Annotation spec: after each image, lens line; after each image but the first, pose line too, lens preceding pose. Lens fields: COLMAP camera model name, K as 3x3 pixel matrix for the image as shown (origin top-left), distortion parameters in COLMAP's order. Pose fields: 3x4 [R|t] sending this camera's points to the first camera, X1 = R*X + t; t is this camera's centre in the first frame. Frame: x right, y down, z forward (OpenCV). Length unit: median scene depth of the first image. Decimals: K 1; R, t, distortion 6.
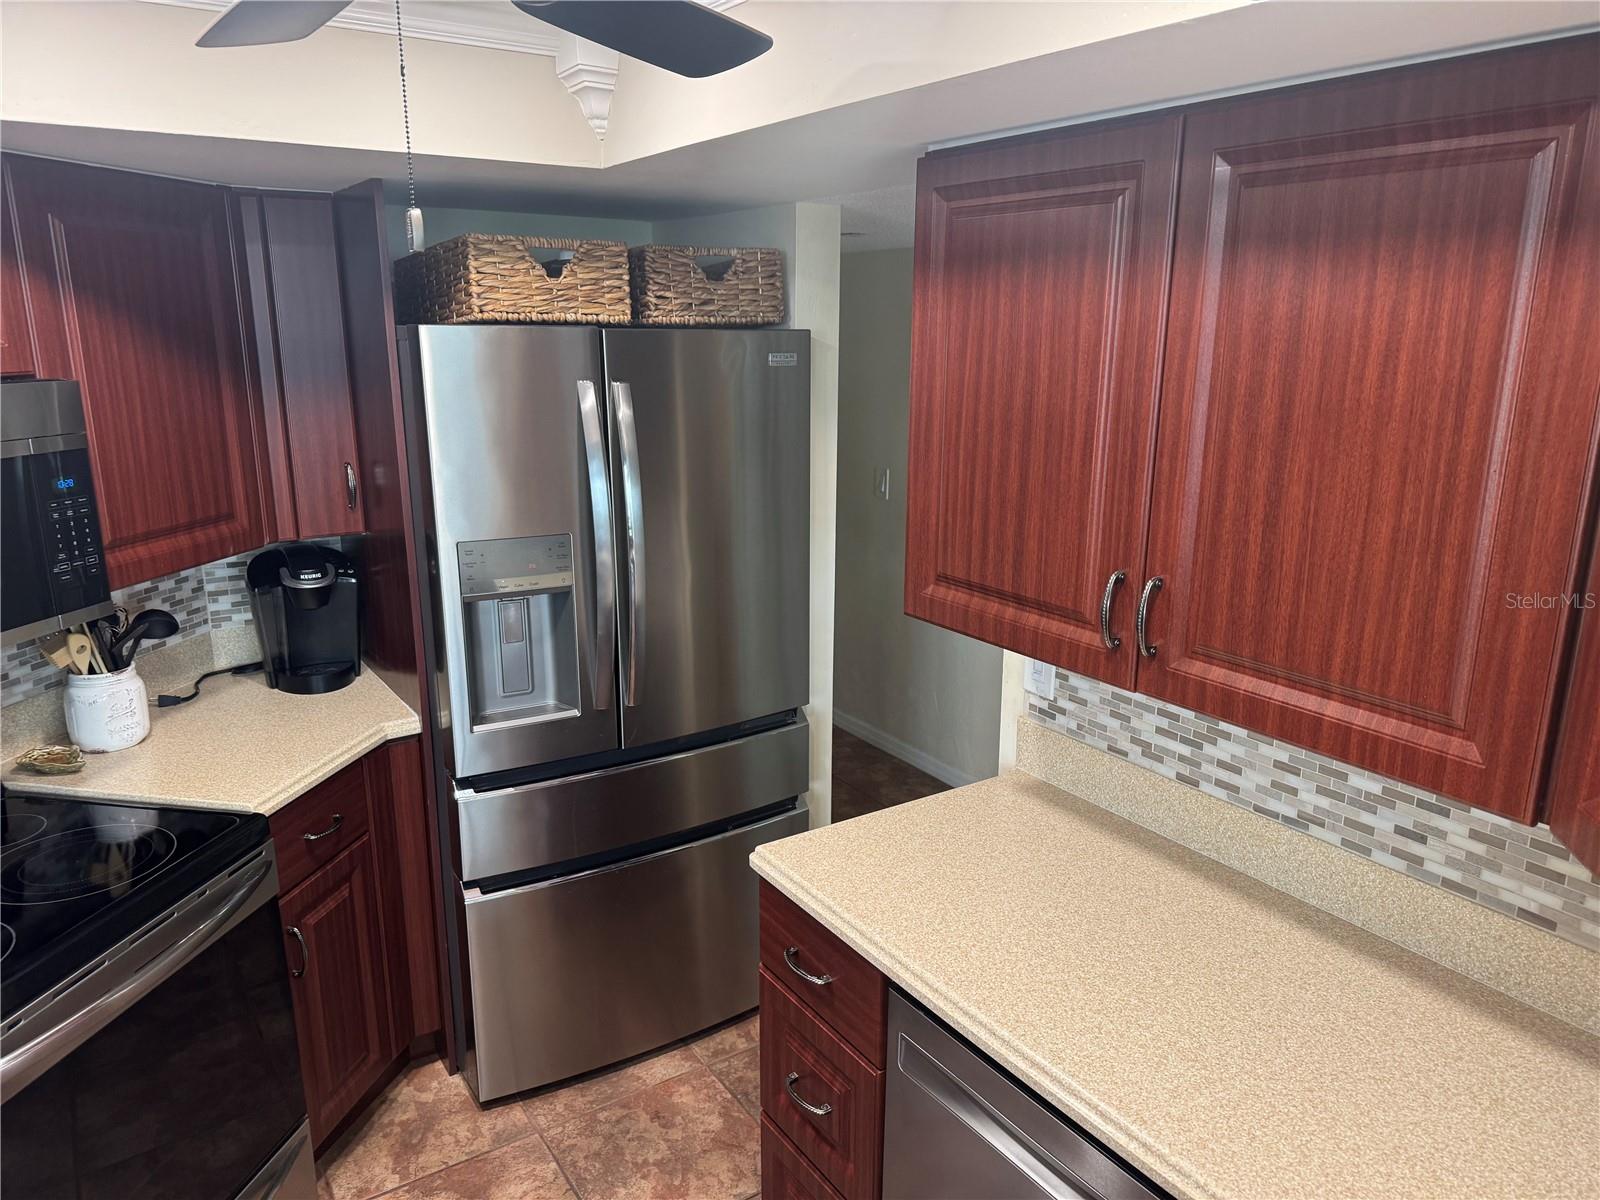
lens RADIAL K [[1106.2, 0, 804.5], [0, 1106.2, 604.1], [0, 0, 1]] dist [0.081549, -0.097178]
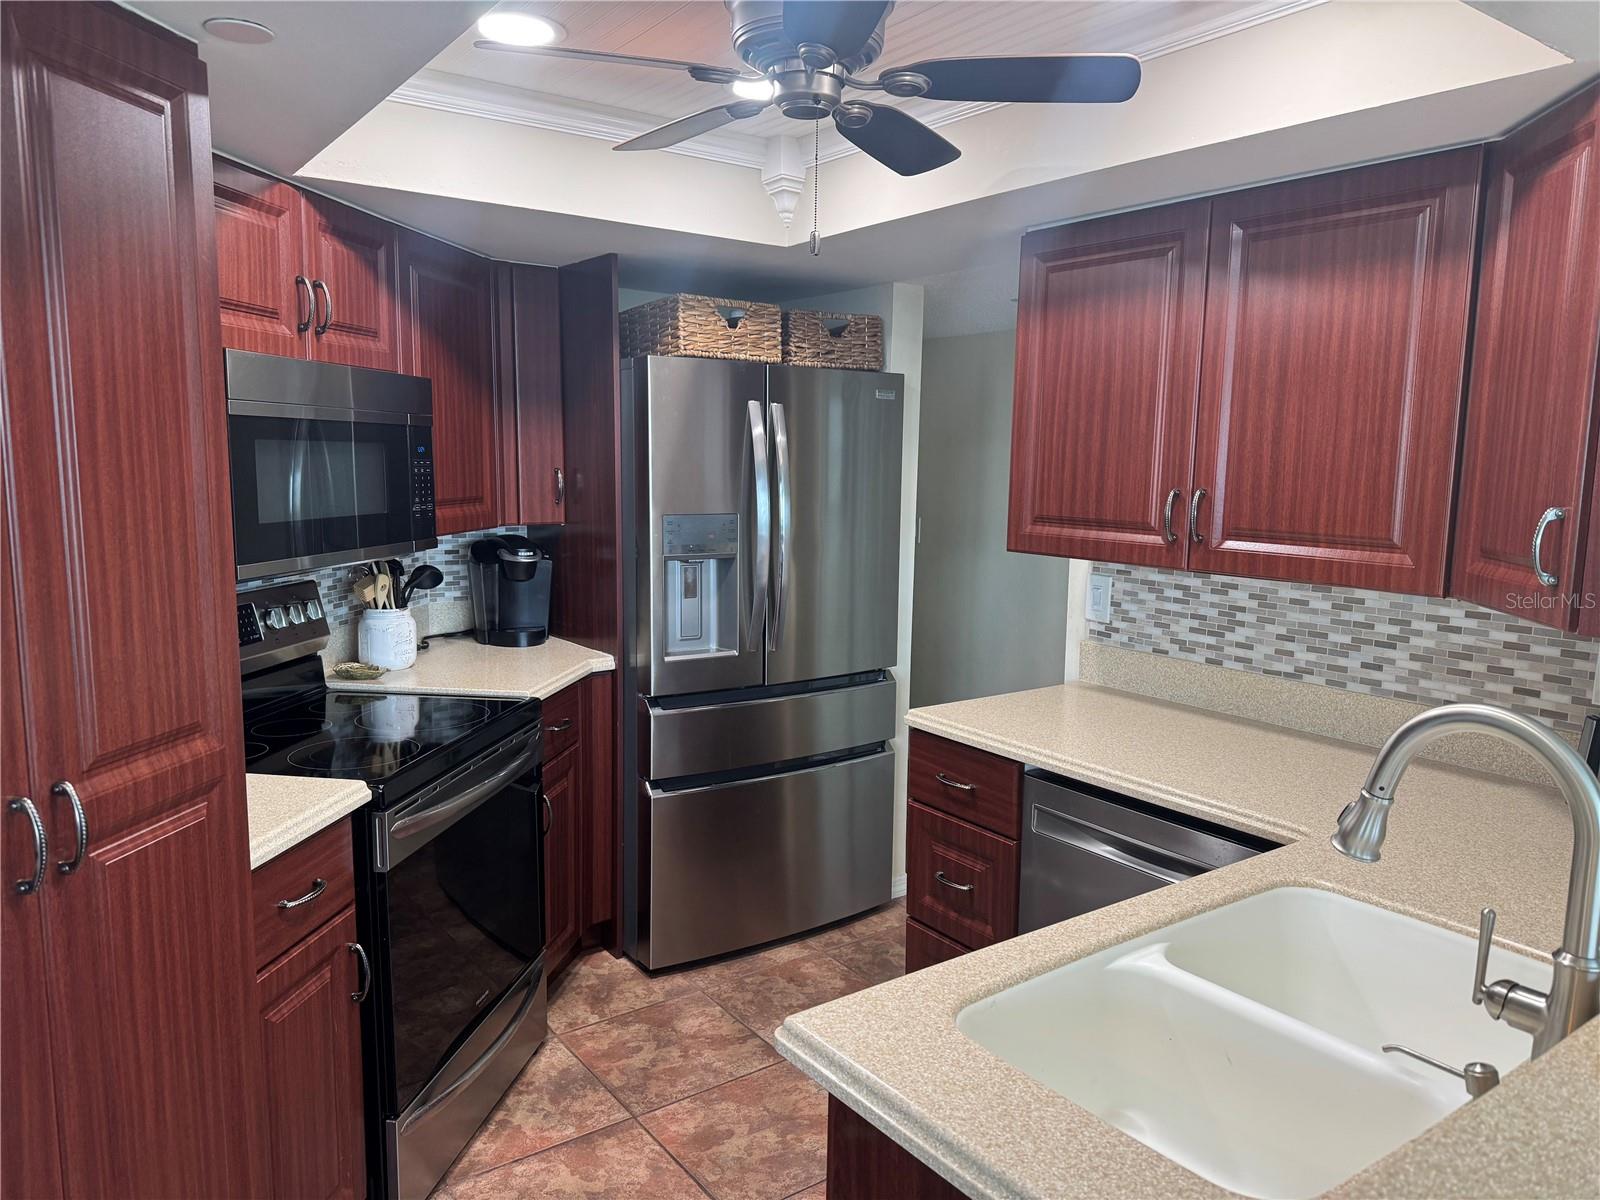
lens RADIAL K [[1113.6, 0, 795.9], [0, 1113.6, 603.7], [0, 0, 1]] dist [0.113515, -0.165666]
pose [[0.999105, 0.006295, 0.041819, -0.263966], [-0.001237, 0.992786, -0.119893, 0.274487], [-0.042272, 0.119734, 0.991906, -0.432063]]
